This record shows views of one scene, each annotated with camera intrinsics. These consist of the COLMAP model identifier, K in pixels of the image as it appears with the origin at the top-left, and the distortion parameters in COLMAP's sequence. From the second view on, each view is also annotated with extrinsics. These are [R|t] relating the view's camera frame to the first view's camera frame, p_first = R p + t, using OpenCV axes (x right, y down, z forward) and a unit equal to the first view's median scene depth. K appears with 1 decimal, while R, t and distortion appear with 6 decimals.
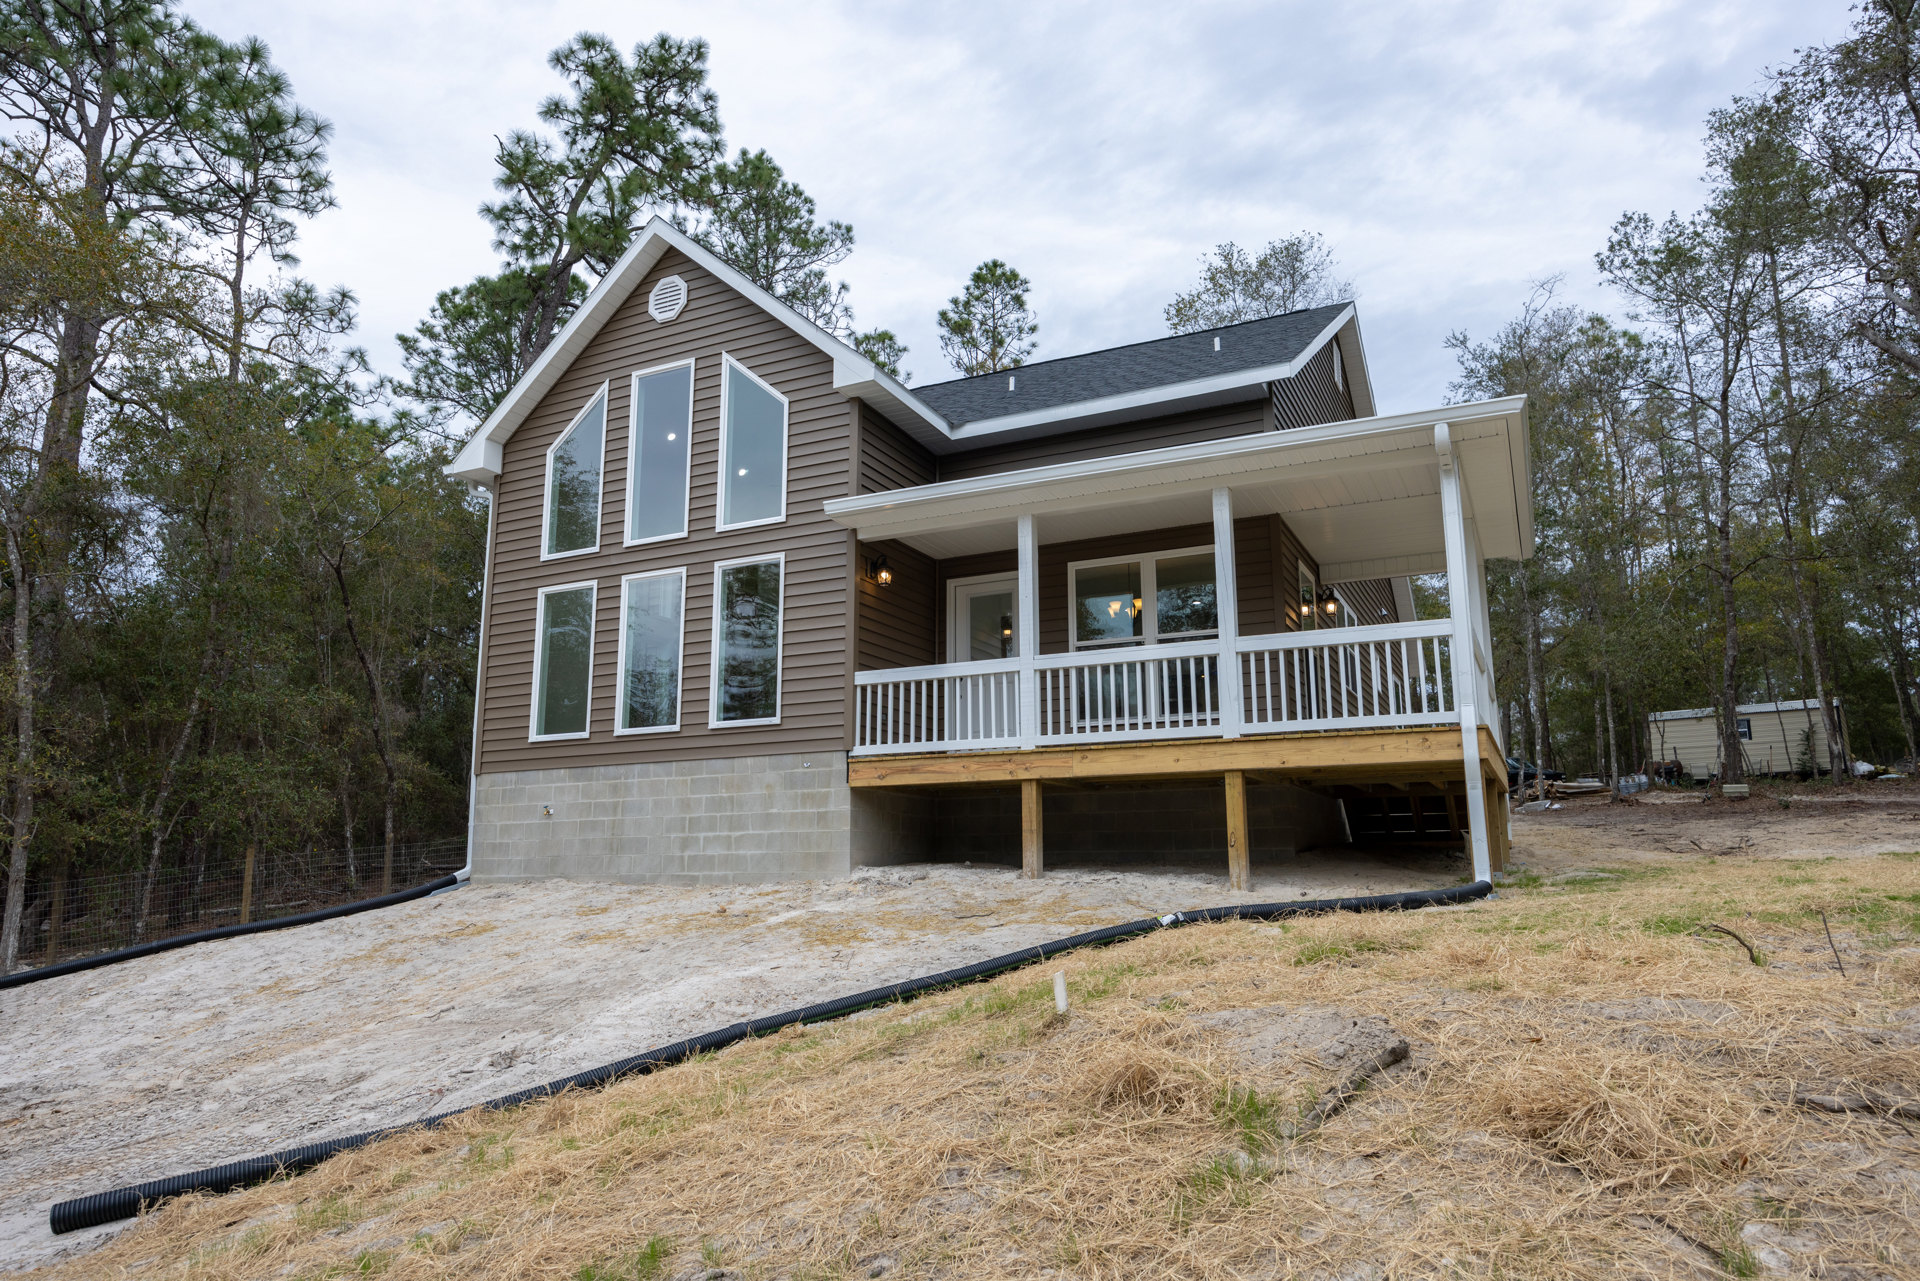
lens RADIAL K [[1250.5, 0, 961.3], [0, 1250.5, 646.8], [0, 0, 1]] dist [-0.016844, -0.001045]
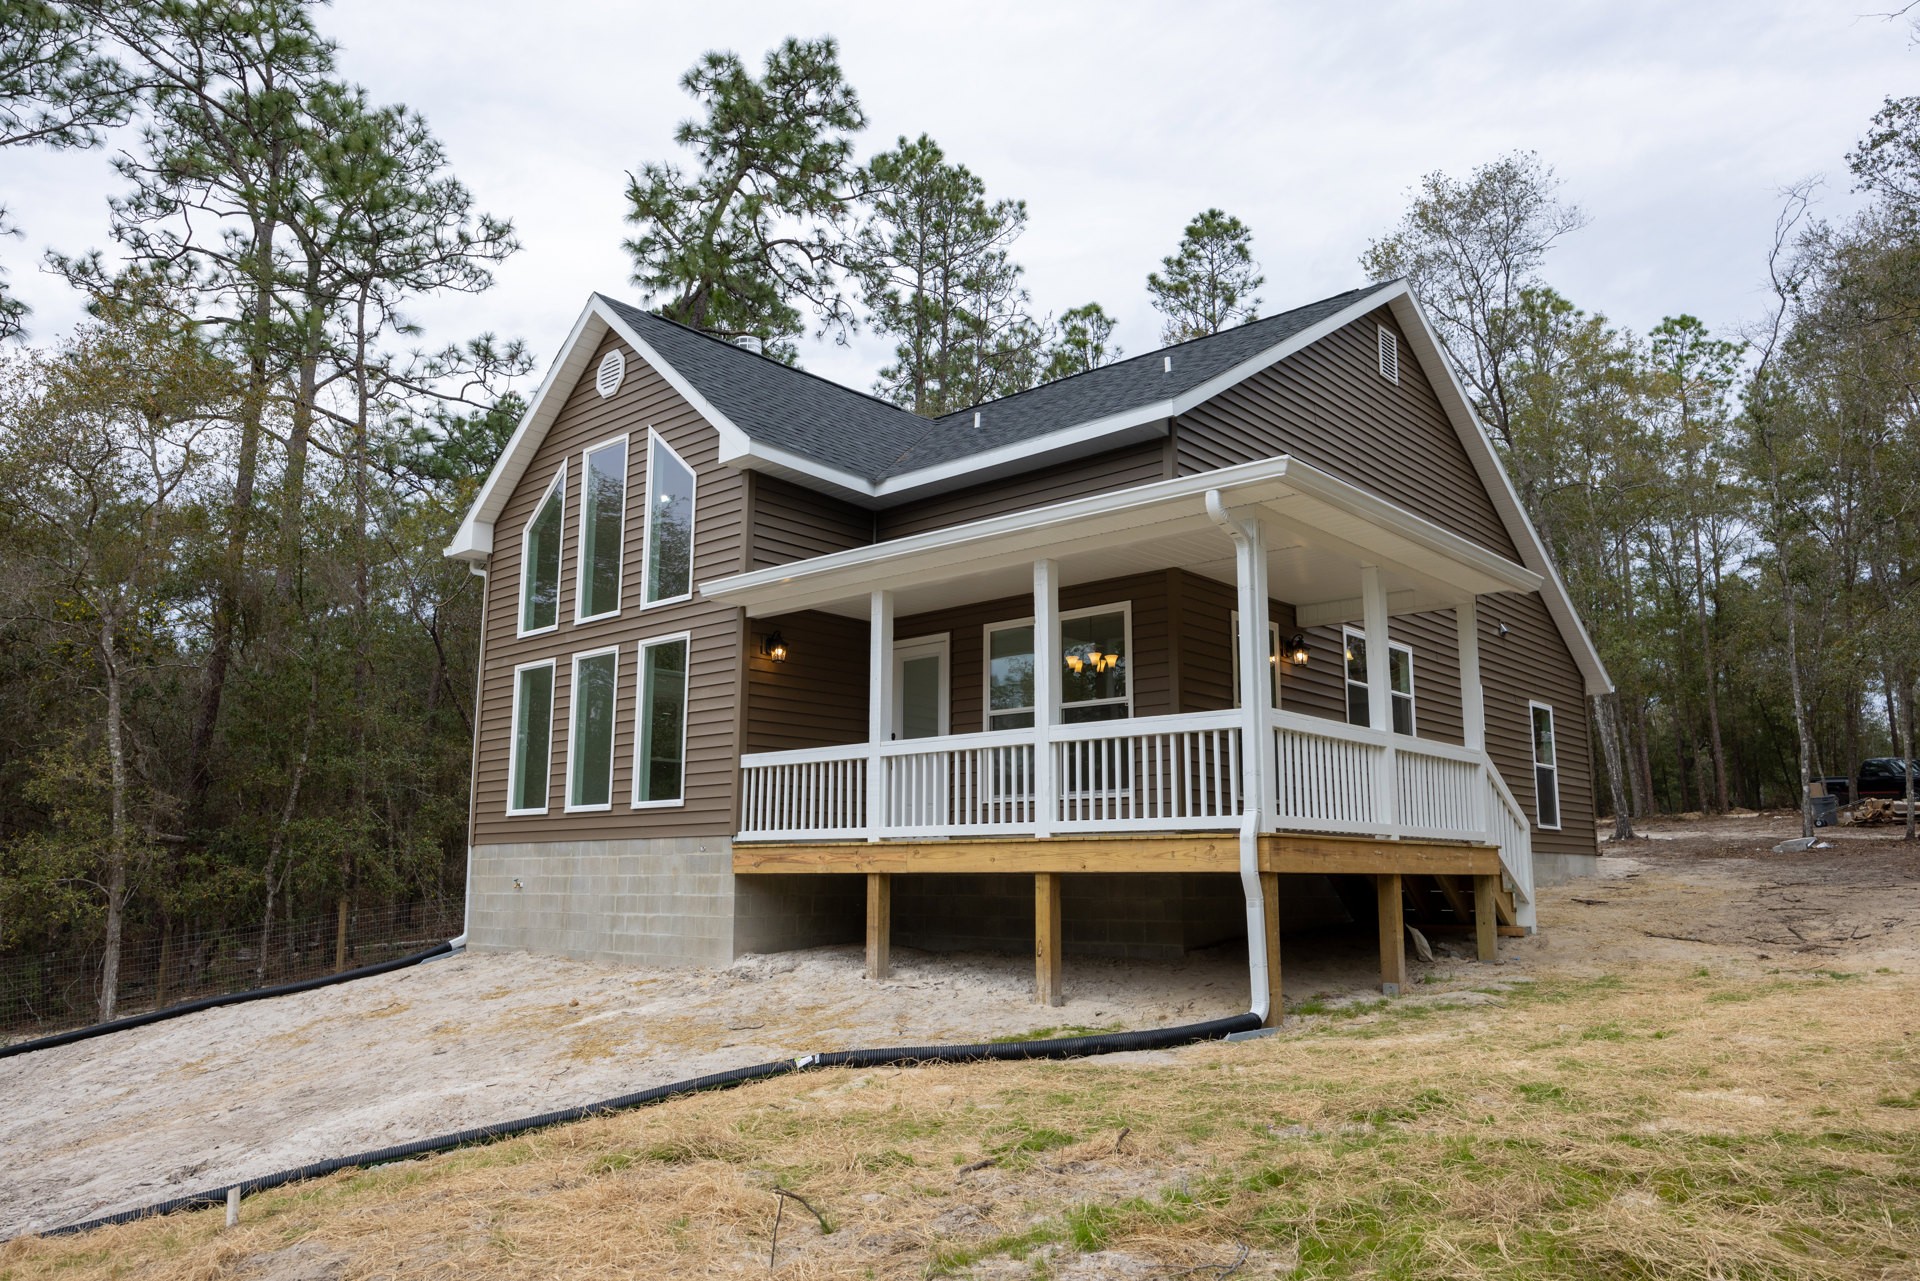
lens RADIAL K [[1372.5, 0, 959.3], [0, 1372.5, 639.1], [0, 0, 1]] dist [-0.017386, -0.008573]
pose [[0.961123, -0.041215, -0.273027, 0.326699], [0.045496, 0.998921, 0.009363, -0.063086], [0.272346, -0.021421, 0.961961, 0.010895]]
